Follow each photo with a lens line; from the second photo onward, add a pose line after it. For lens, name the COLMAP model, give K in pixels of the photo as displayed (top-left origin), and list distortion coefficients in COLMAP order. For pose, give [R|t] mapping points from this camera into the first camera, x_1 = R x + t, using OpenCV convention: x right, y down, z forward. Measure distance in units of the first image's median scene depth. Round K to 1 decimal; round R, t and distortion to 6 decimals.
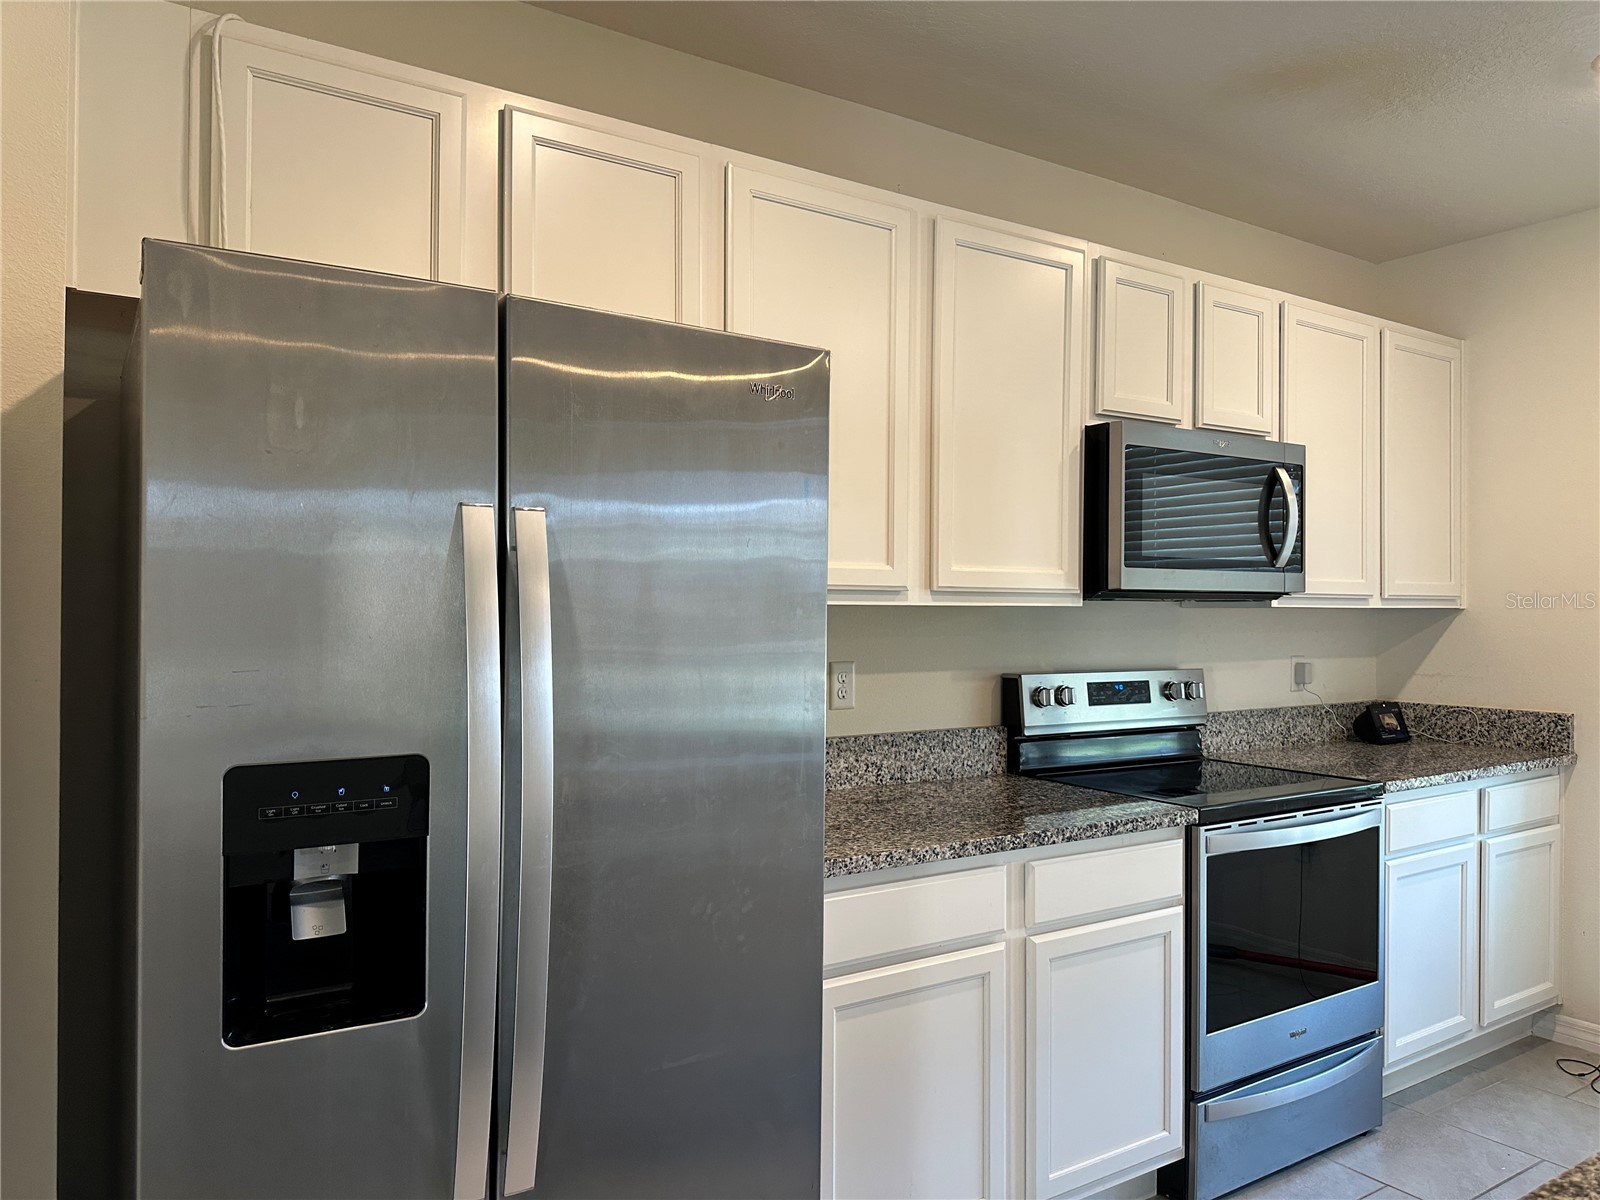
lens RADIAL K [[1136.8, 0, 800.0], [0, 1136.8, 600.0], [0, 0, 1]] dist [0.066401, -0.093042]
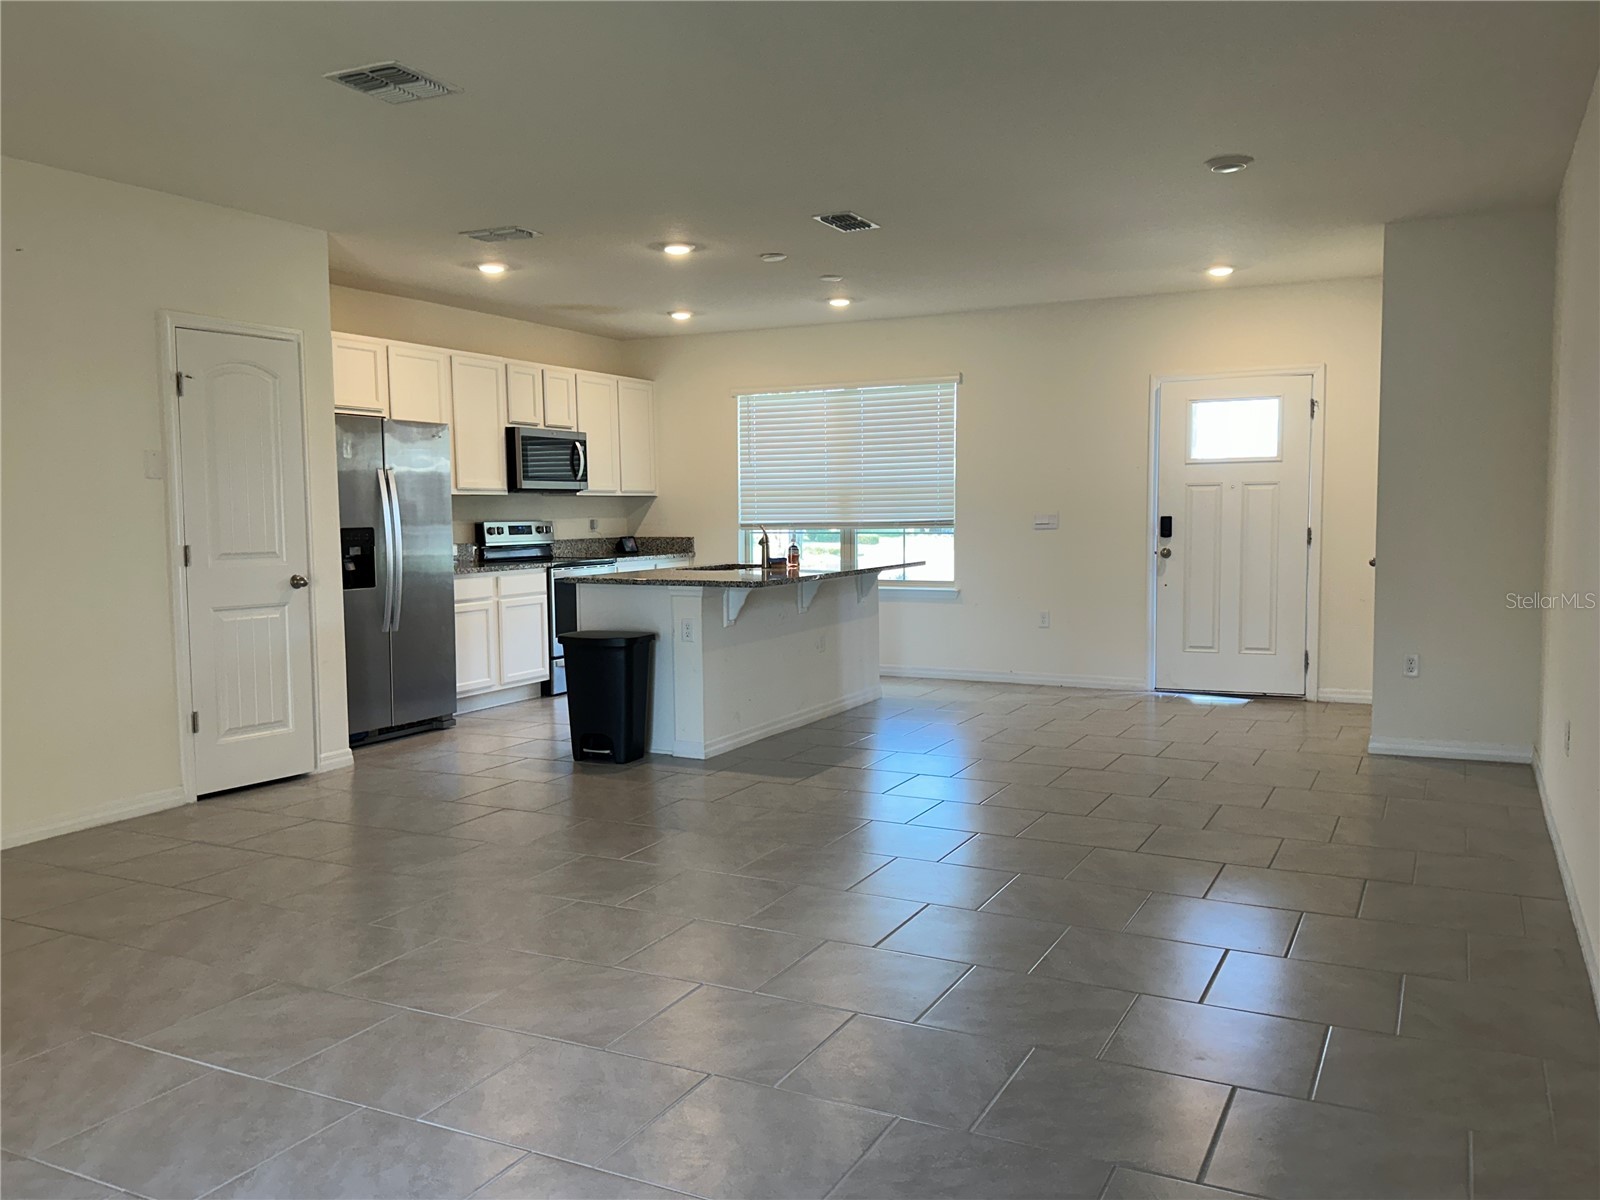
lens RADIAL K [[1277.8, 0, 800.0], [0, 1277.8, 600.0], [0, 0, 1]] dist [0.163870, -0.278311]
pose [[0.866792, -0.054190, 0.495716, -0.614268], [0.017070, 0.996720, 0.079111, 0.021910], [-0.498377, -0.060111, 0.864874, -1.810747]]
